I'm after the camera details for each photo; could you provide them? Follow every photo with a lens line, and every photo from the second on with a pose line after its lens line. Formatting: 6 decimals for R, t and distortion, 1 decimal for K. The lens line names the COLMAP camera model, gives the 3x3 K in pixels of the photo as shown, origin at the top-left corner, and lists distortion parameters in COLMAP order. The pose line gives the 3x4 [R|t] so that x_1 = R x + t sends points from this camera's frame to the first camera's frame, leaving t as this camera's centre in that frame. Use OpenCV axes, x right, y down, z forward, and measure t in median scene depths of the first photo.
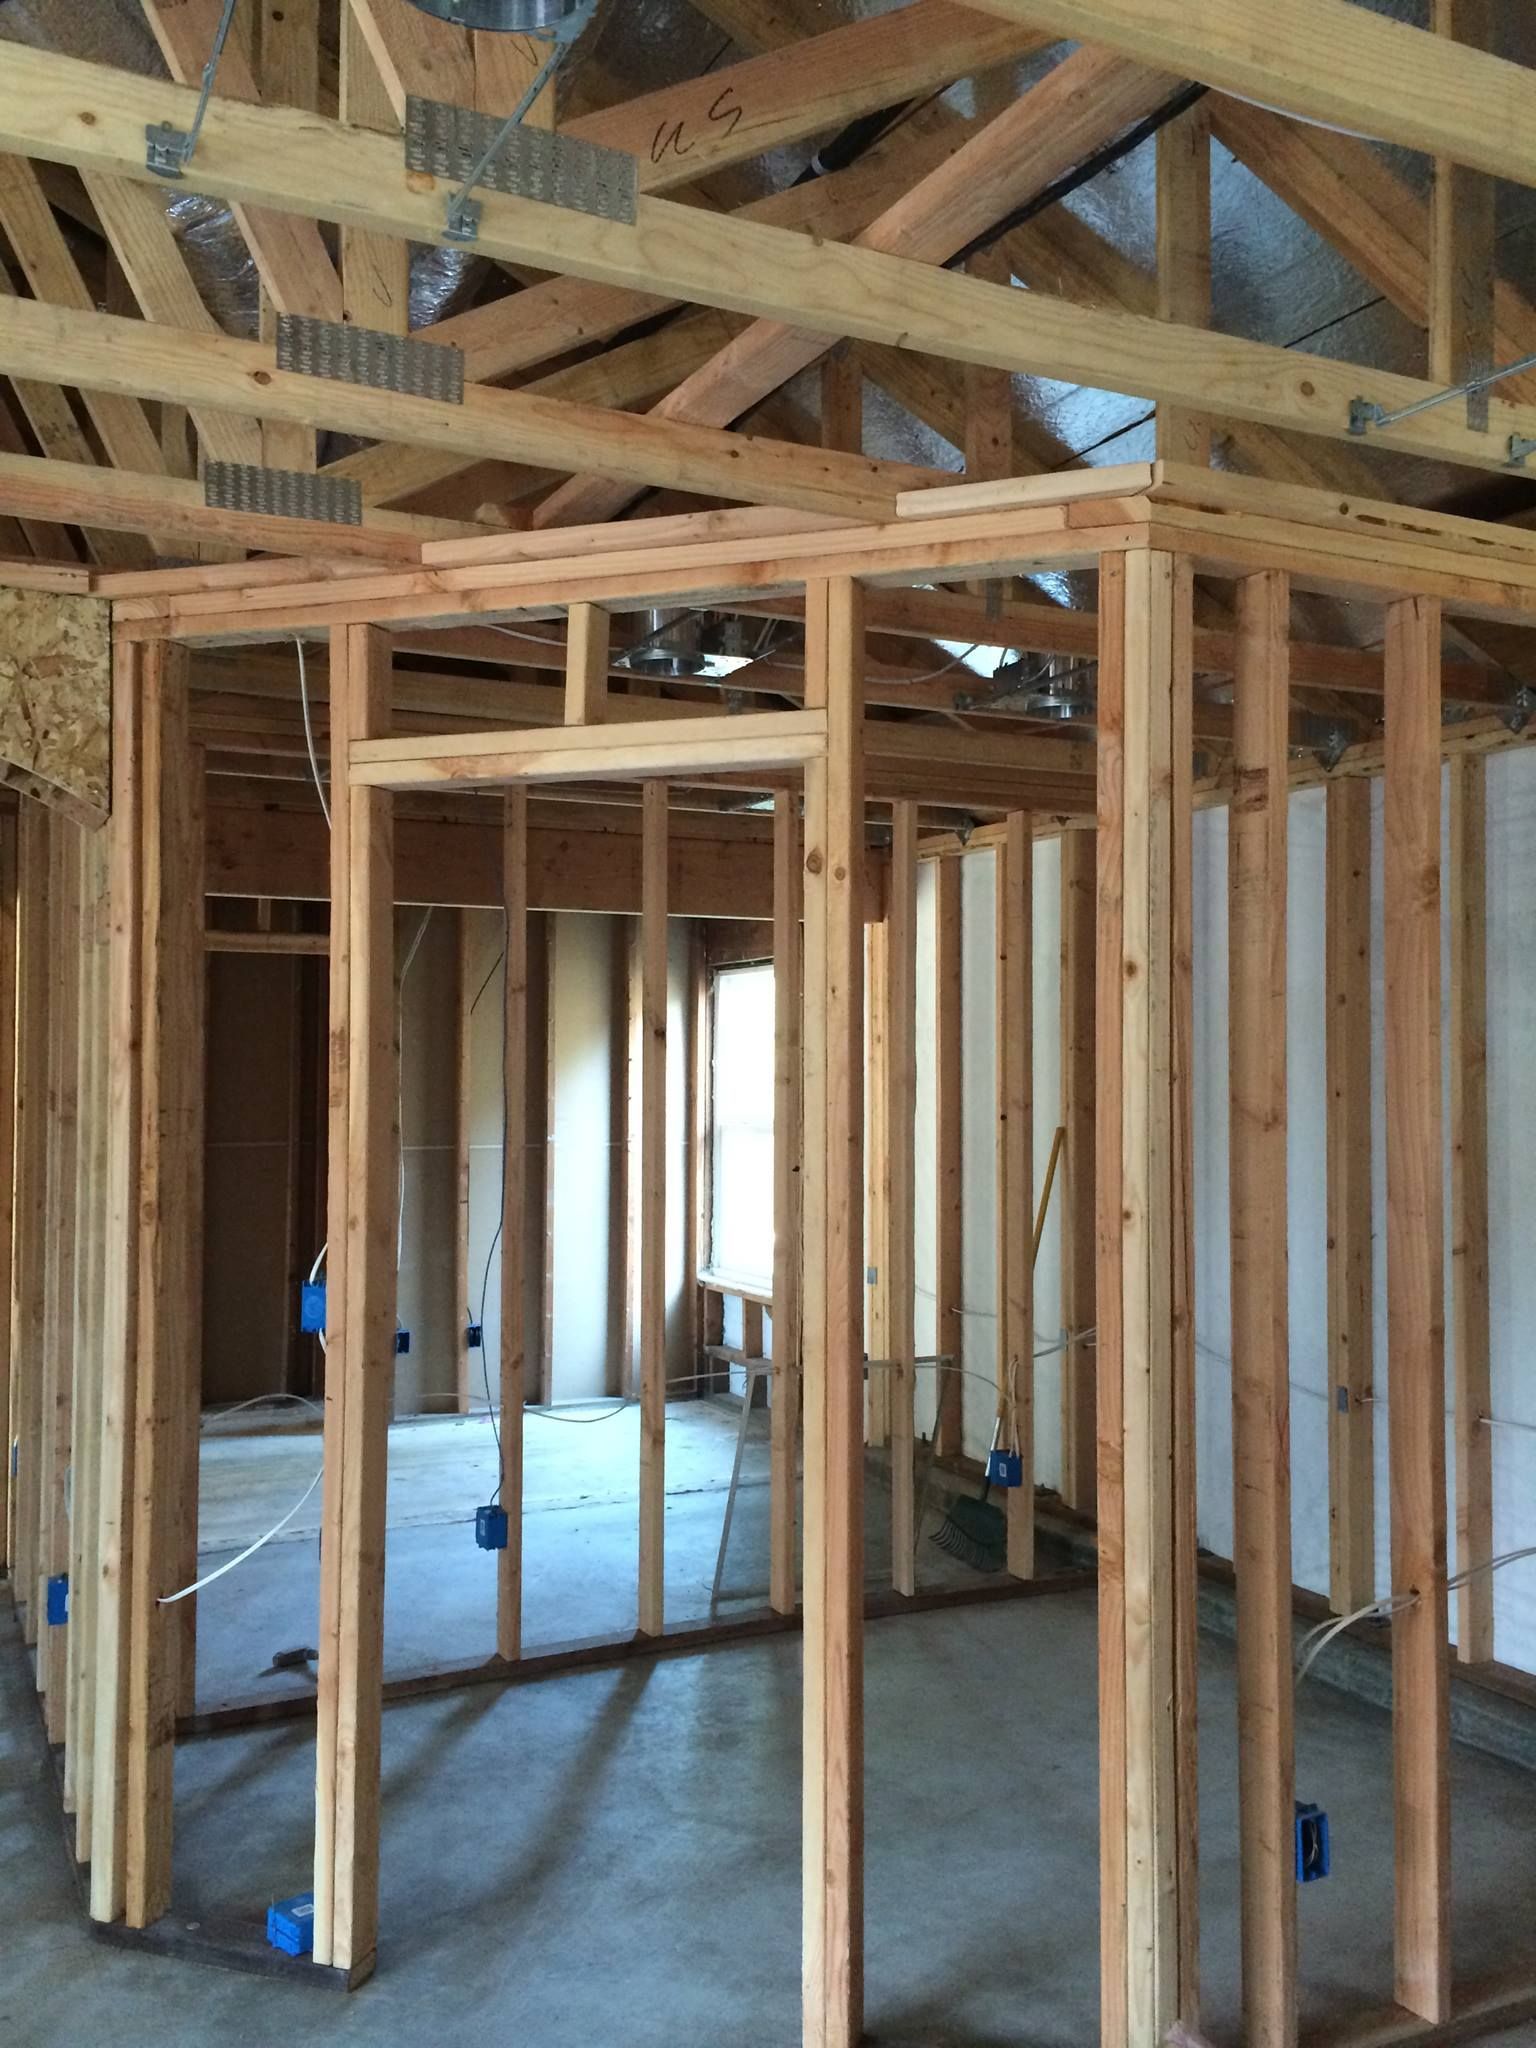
lens RADIAL K [[1590.4, 0, 789.2], [0, 1590.4, 1046.5], [0, 0, 1]] dist [0.079958, -0.095907]
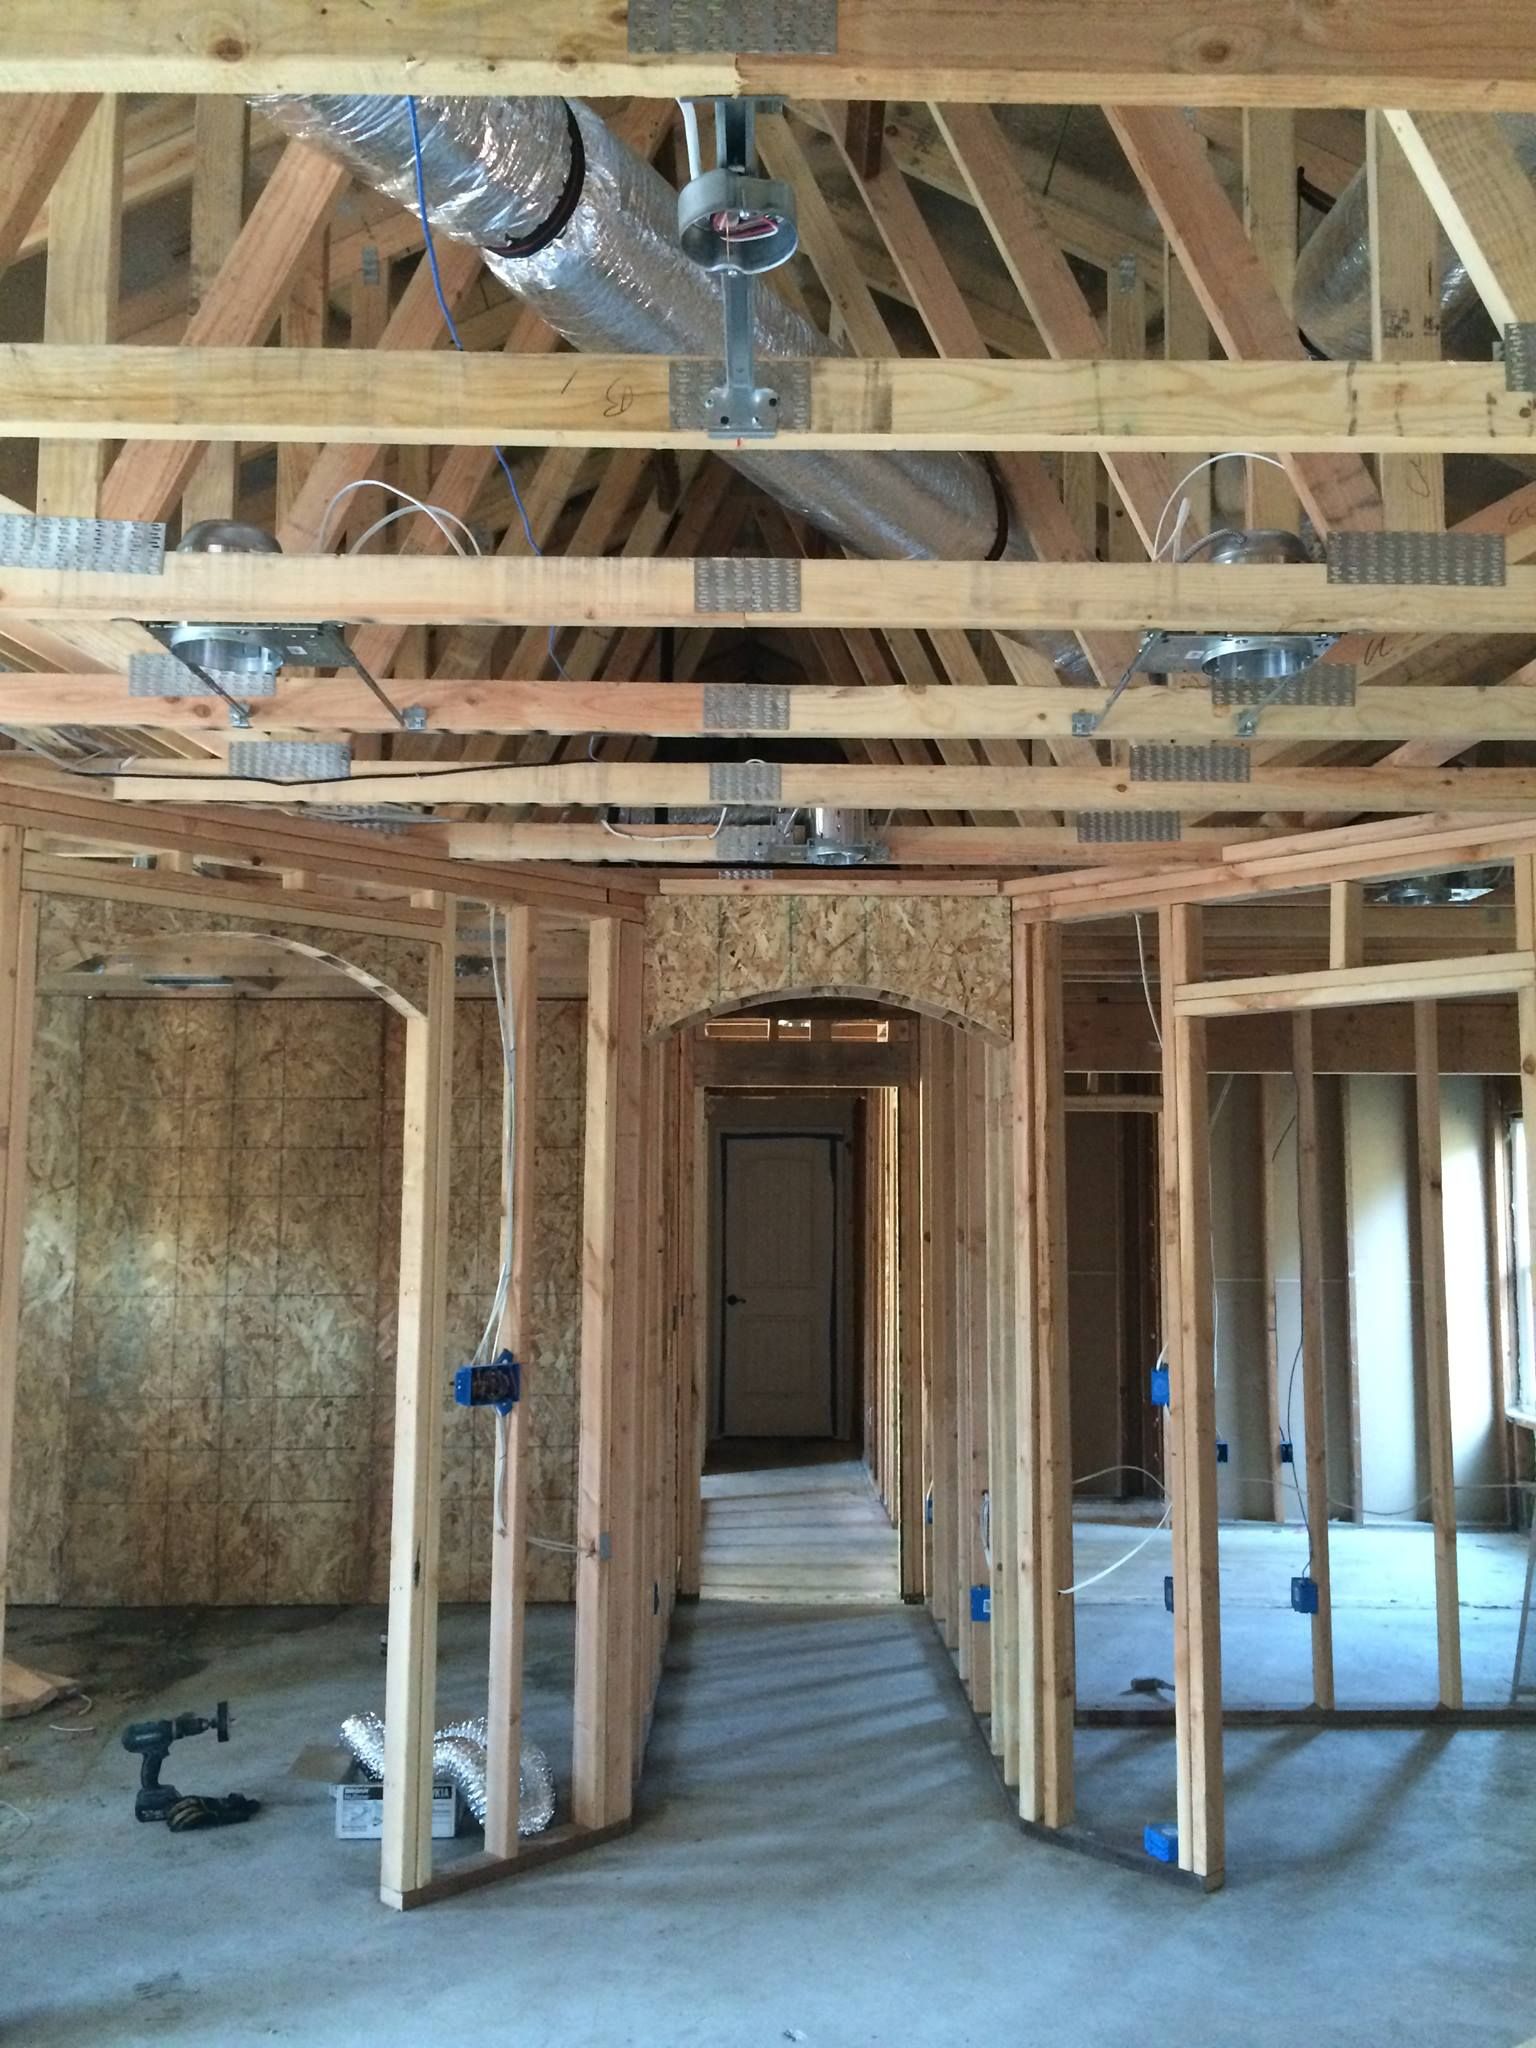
lens RADIAL K [[1590.4, 0, 789.2], [0, 1590.4, 1046.5], [0, 0, 1]] dist [0.079958, -0.095907]
pose [[0.881042, -0.044948, -0.470897, 0.084377], [0.005454, 0.996374, -0.084901, -0.016461], [0.473006, 0.072234, 0.878093, -0.377381]]
